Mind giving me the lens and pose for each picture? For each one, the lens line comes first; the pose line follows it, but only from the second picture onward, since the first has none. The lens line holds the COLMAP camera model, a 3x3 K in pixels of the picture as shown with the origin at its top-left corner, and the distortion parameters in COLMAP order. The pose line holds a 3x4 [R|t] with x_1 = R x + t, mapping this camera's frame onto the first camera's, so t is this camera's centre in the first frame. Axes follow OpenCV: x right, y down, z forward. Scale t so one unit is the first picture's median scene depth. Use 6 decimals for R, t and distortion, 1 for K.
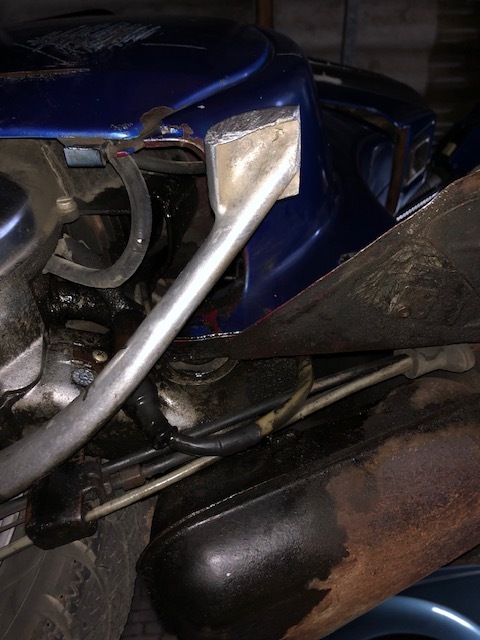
lens RADIAL K [[535.2, 0, 240.0], [0, 535.2, 320.0], [0, 0, 1]] dist [-0.007773, 0.002597]
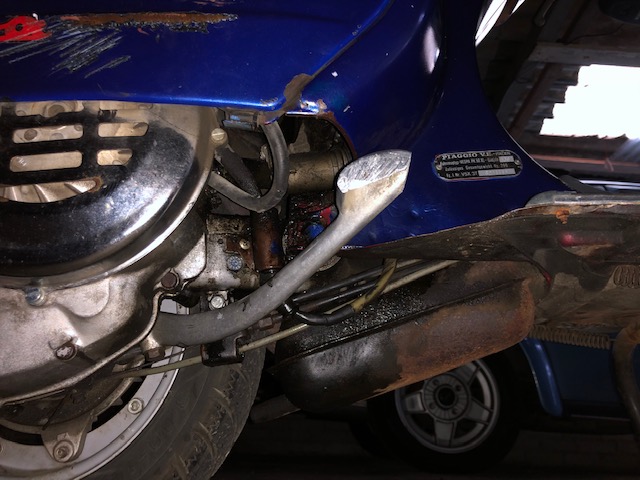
lens RADIAL K [[522.9, 0, 320.0], [0, 522.9, 240.0], [0, 0, 1]] dist [0.032600, -0.003485]
pose [[0.996298, 0.085735, 0.006261, -0.082699], [-0.078601, 0.879053, 0.470201, -0.638643], [0.034809, -0.468952, 0.882537, -0.193371]]
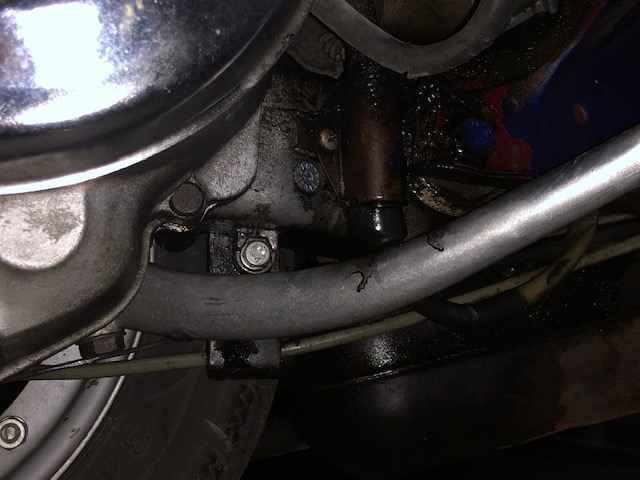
lens RADIAL K [[846.7, 0, 320.0], [0, 846.7, 240.0], [0, 0, 1]] dist [0.137488, 0.001011]
pose [[0.954465, 0.211163, 0.210729, -0.499564], [-0.294547, 0.779078, 0.553426, -0.434574], [-0.047312, -0.590295, 0.805800, 0.108402]]
